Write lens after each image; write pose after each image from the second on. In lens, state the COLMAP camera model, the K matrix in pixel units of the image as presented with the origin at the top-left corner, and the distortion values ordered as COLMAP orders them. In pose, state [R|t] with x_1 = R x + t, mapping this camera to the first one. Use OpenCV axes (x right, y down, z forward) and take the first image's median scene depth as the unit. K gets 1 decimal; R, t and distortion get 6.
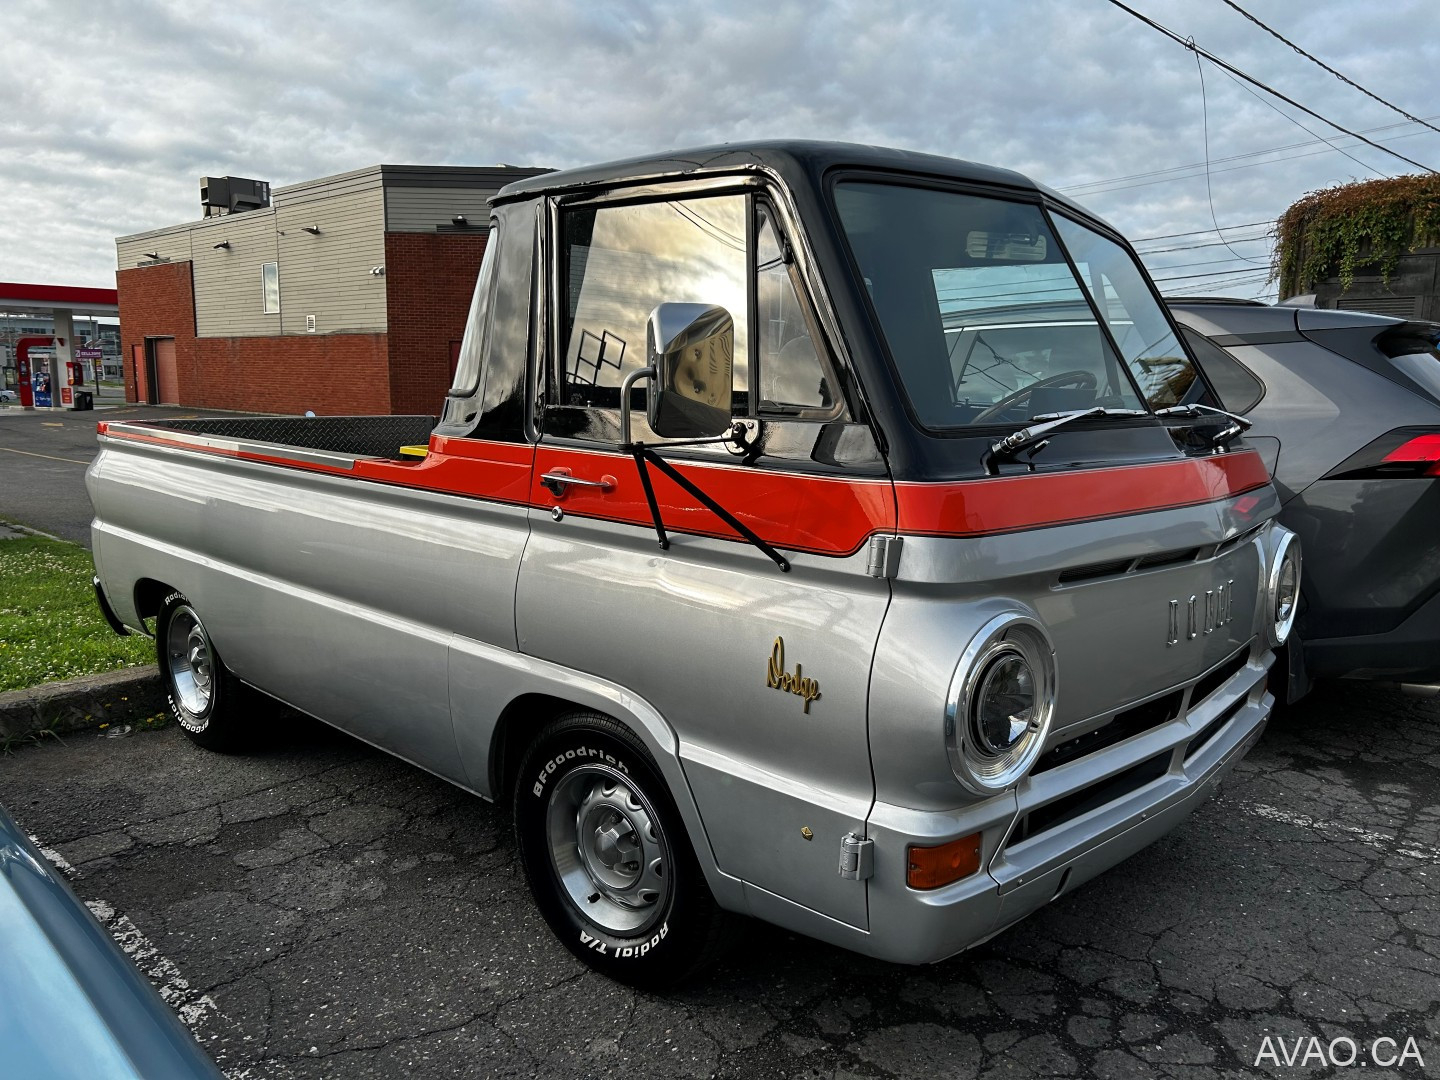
lens RADIAL K [[1120.4, 0, 720.2], [0, 1120.4, 529.2], [0, 0, 1]] dist [0.049855, -0.069603]
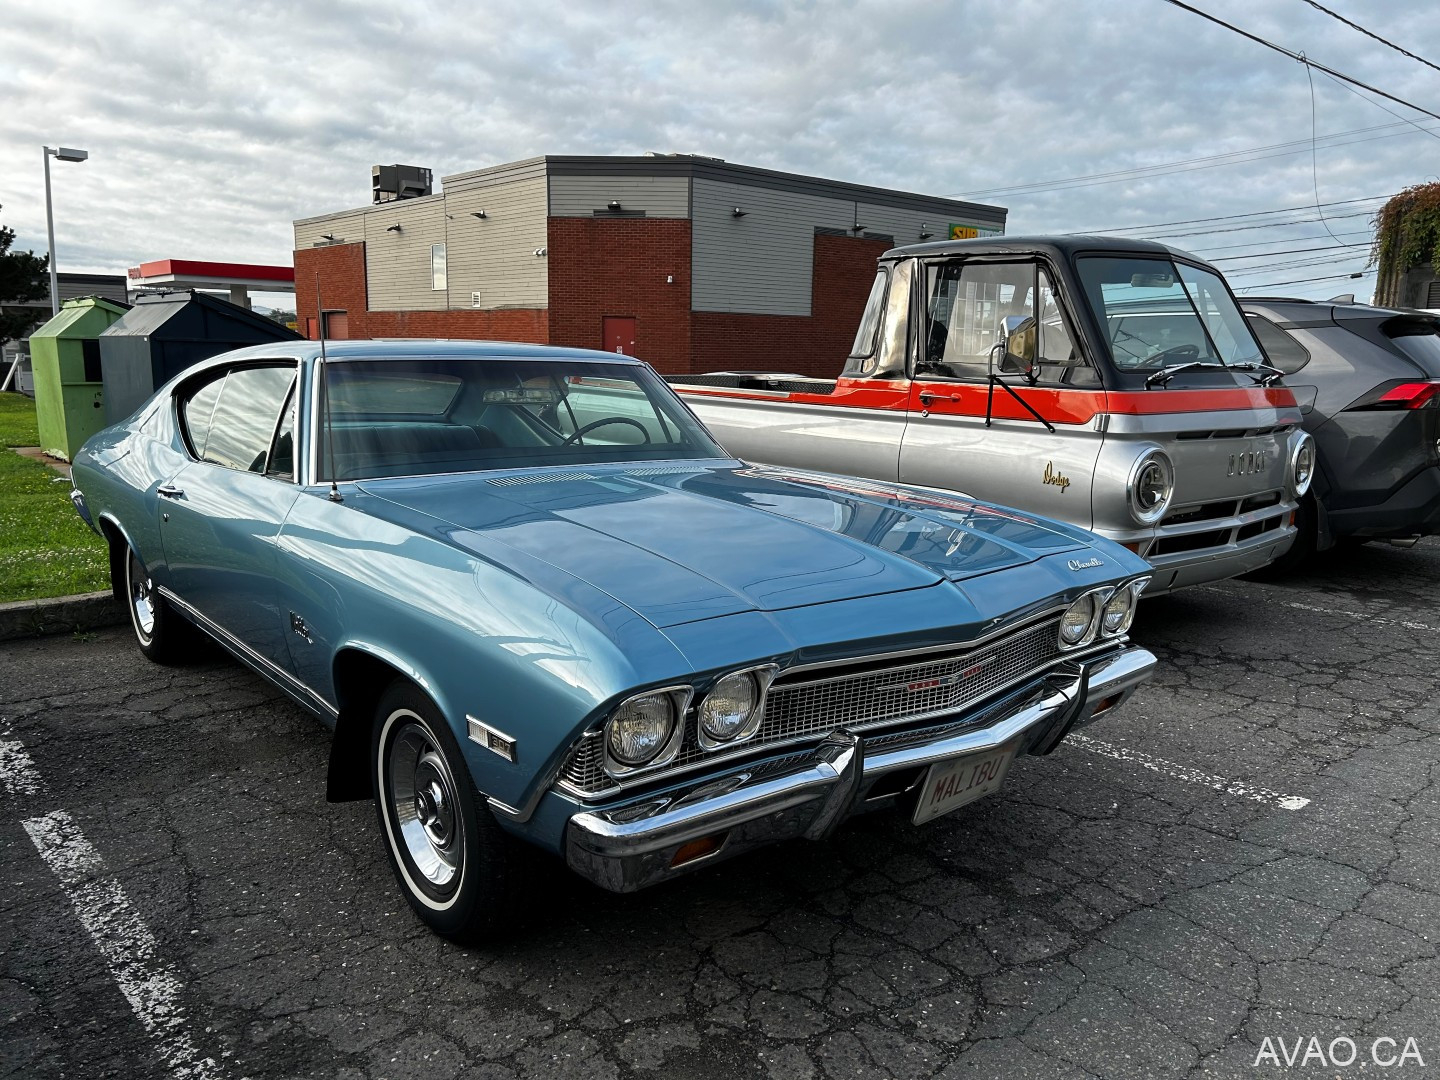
lens RADIAL K [[1120.4, 0, 713.5], [0, 1120.4, 540.4], [0, 0, 1]] dist [0.049855, -0.069603]
pose [[0.995726, 0.018883, -0.090404, -0.279766], [-0.015800, 0.999273, 0.034697, 0.125847], [0.090993, -0.033120, 0.995301, -0.903002]]
